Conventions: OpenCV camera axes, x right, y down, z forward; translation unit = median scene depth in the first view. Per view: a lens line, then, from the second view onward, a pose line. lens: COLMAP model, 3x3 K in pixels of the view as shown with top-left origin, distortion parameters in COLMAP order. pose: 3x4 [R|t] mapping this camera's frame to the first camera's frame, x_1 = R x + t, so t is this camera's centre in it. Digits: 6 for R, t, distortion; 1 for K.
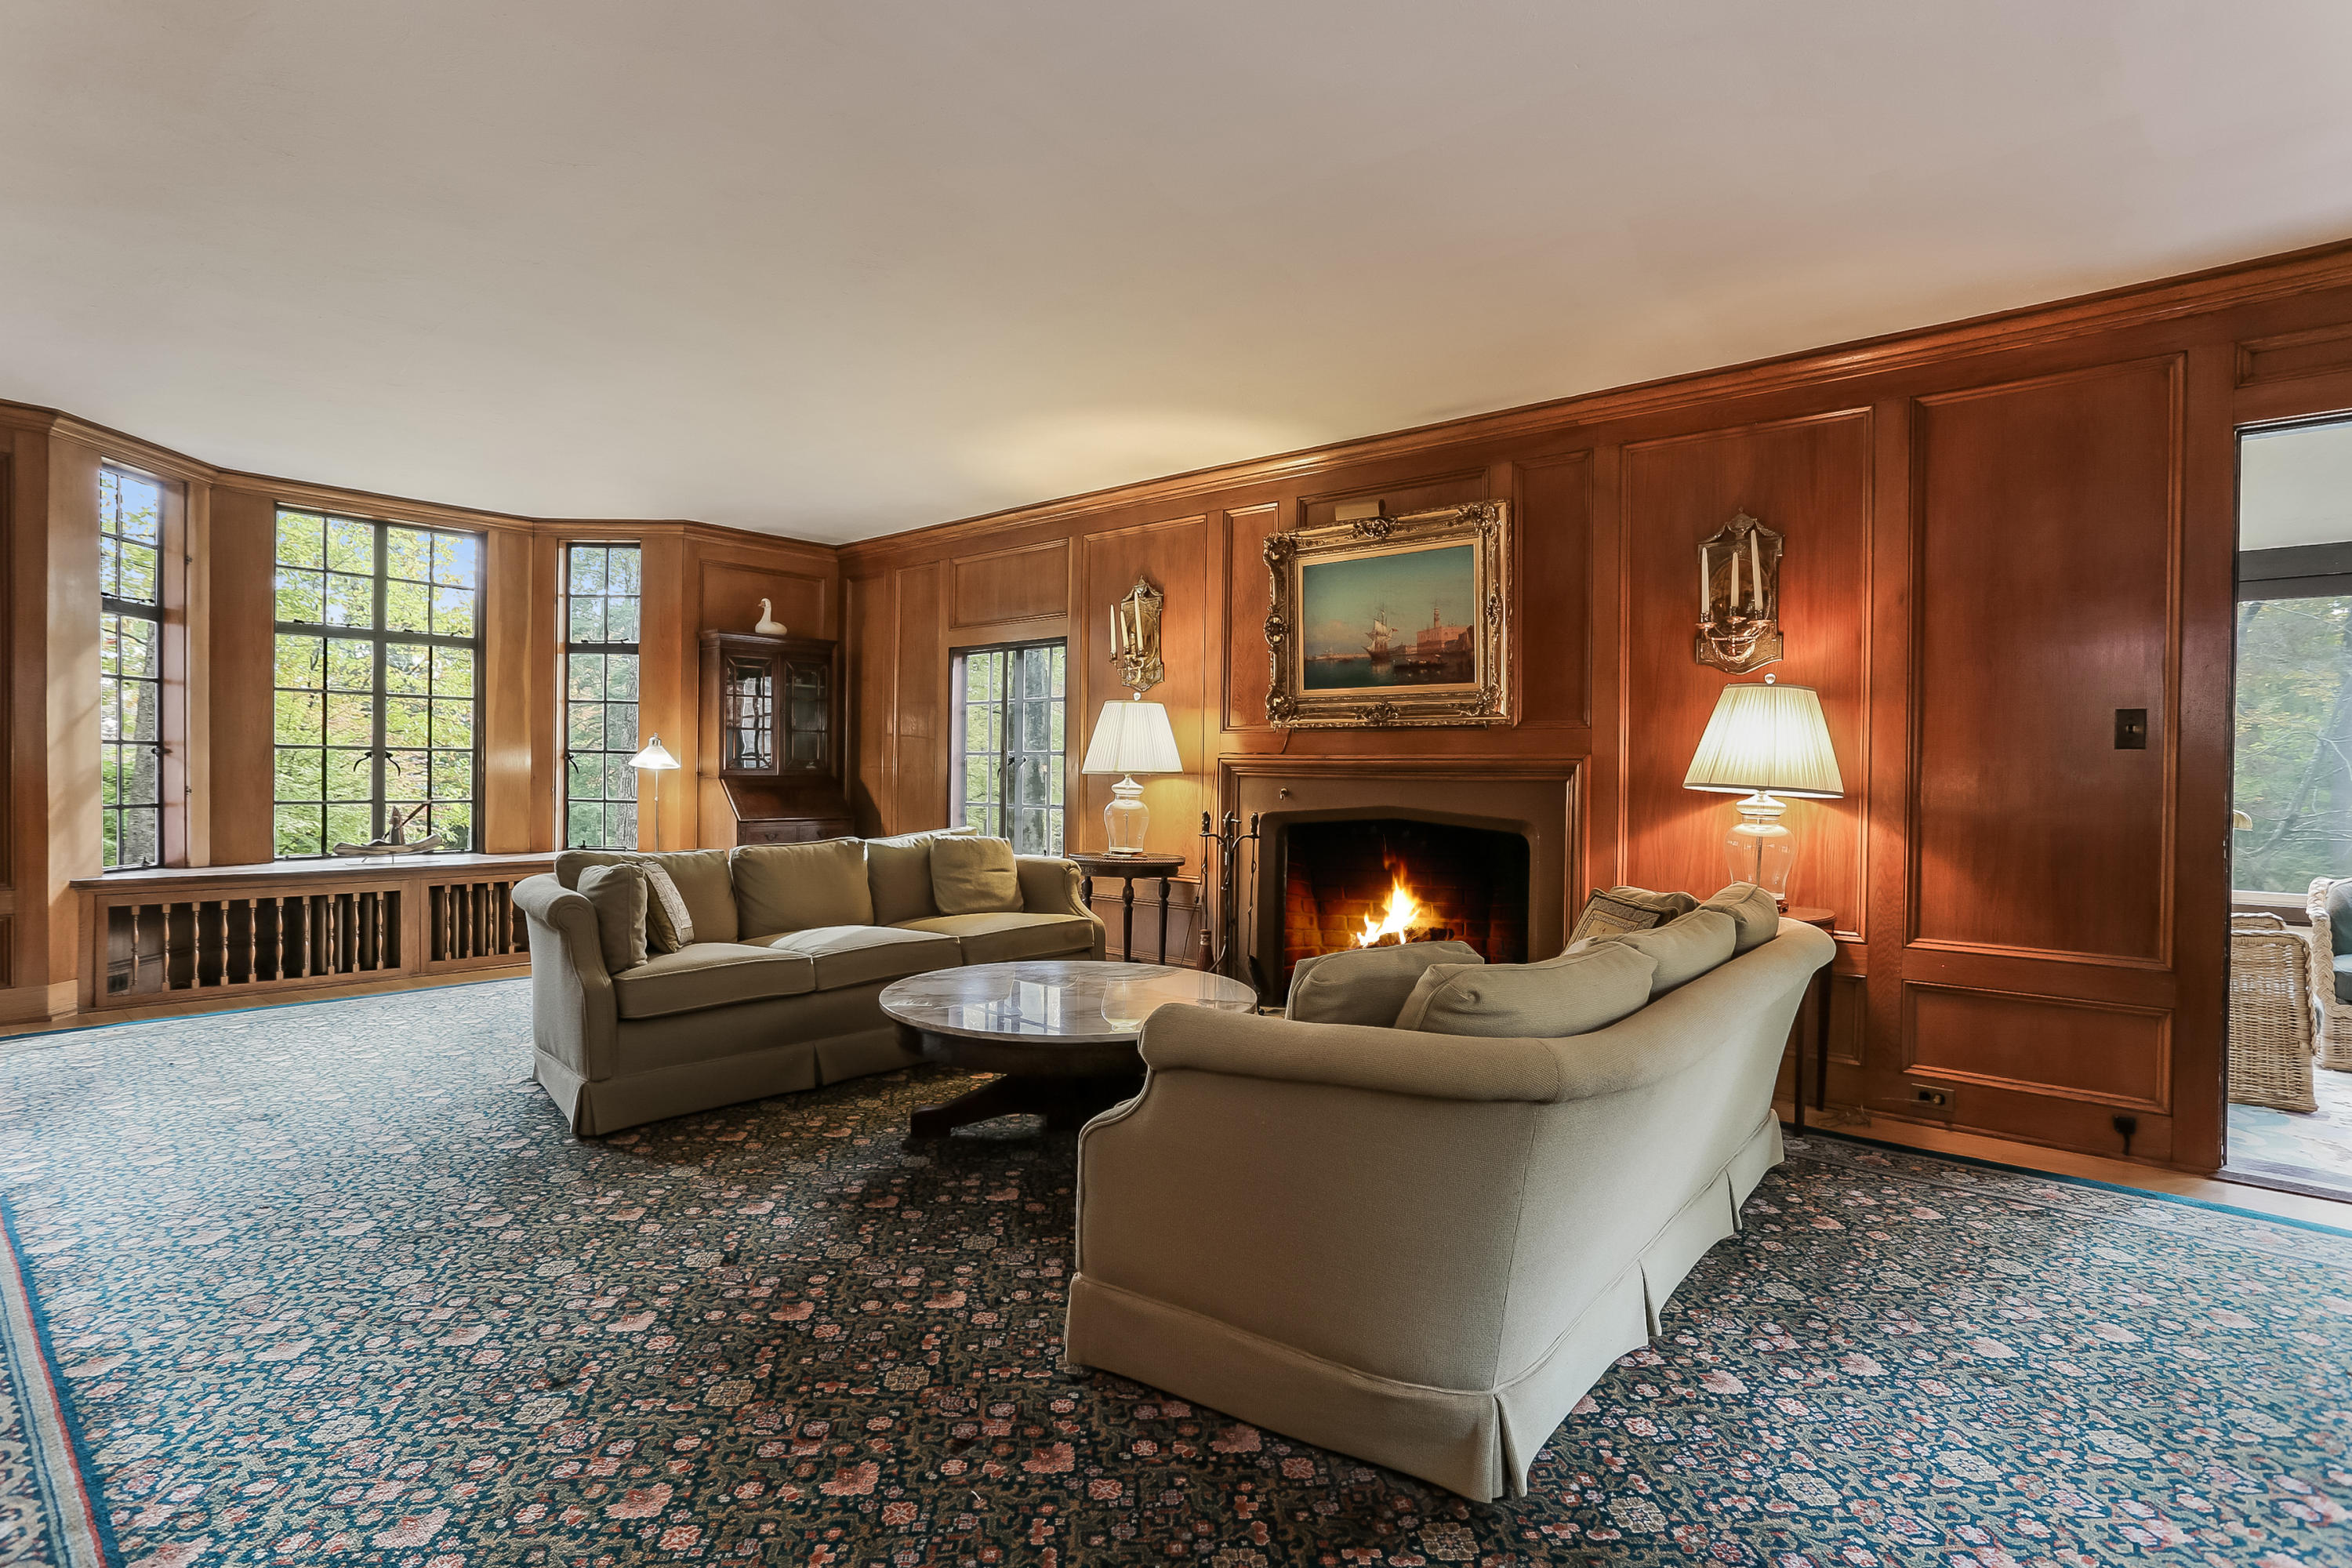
lens RADIAL K [[1132.4, 0, 1176.1], [0, 1132.4, 770.3], [0, 0, 1]] dist [-0.036810, 0.001616]
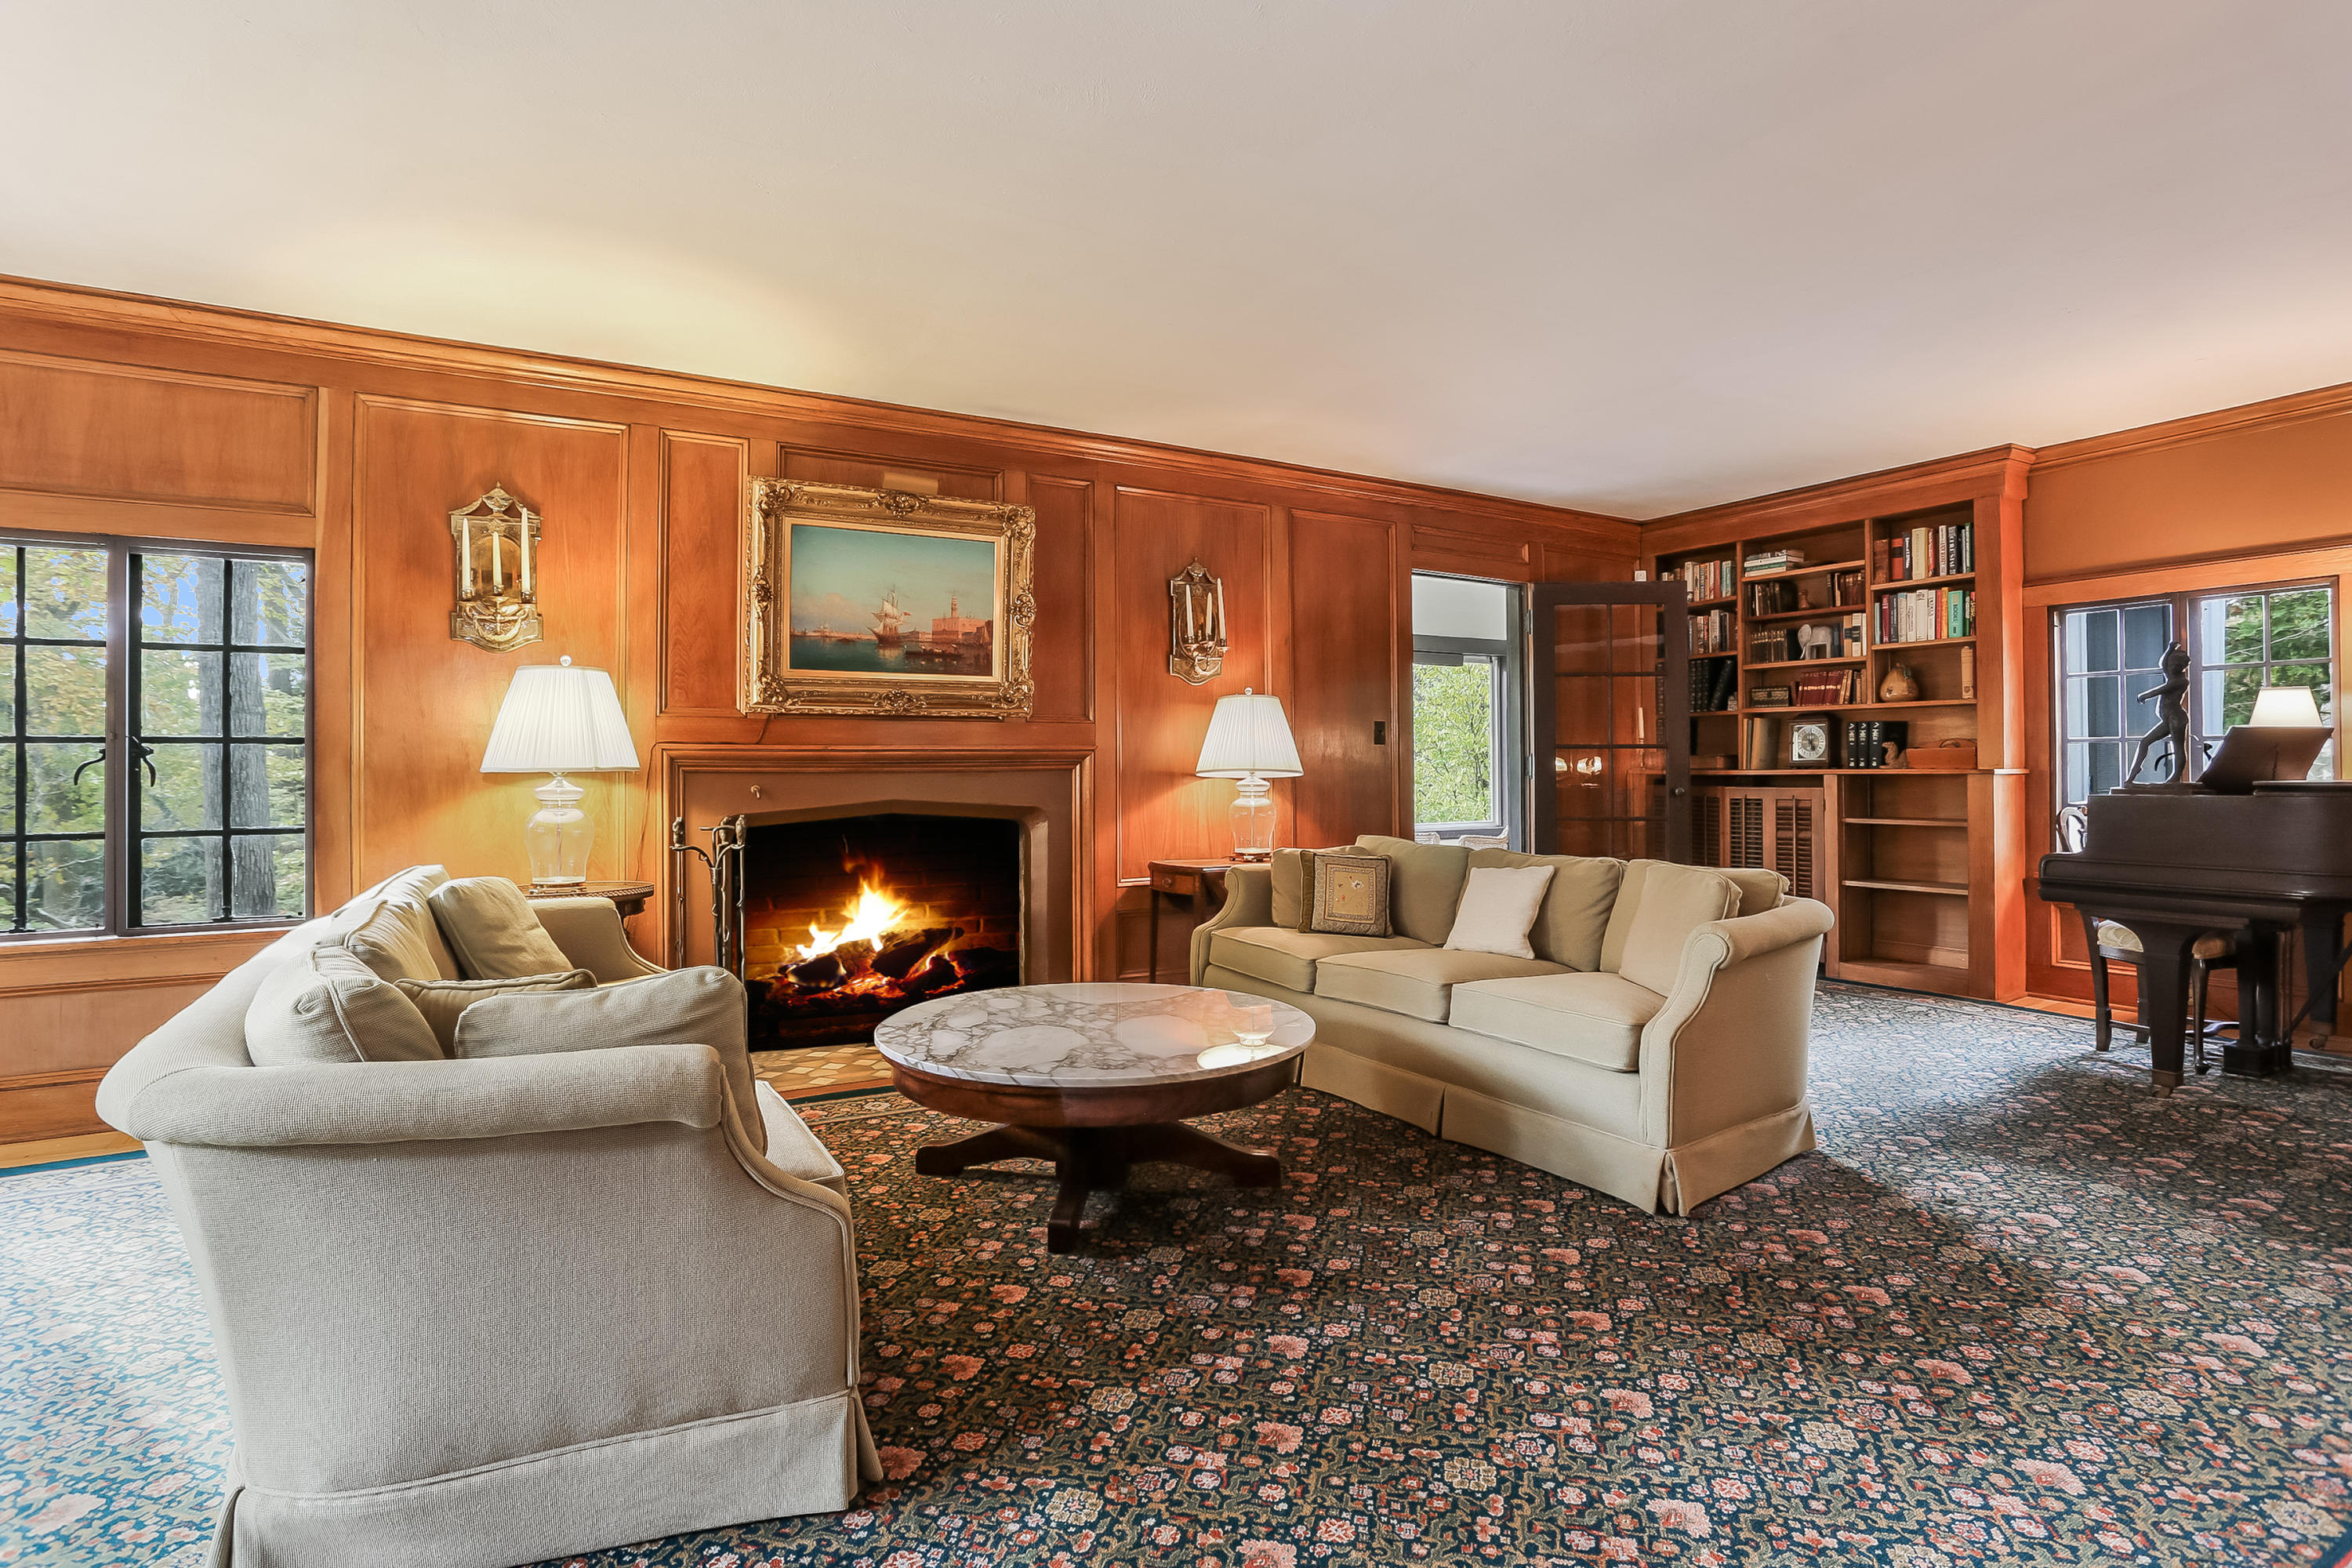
lens RADIAL K [[1132.4, 0, 1234.7], [0, 1132.4, 734.4], [0, 0, 1]] dist [-0.036810, 0.001616]
pose [[0.334558, 0.013144, 0.942284, -0.616267], [0.012910, 0.999745, -0.018529, -0.002347], [-0.942287, 0.018364, 0.334303, 0.435342]]
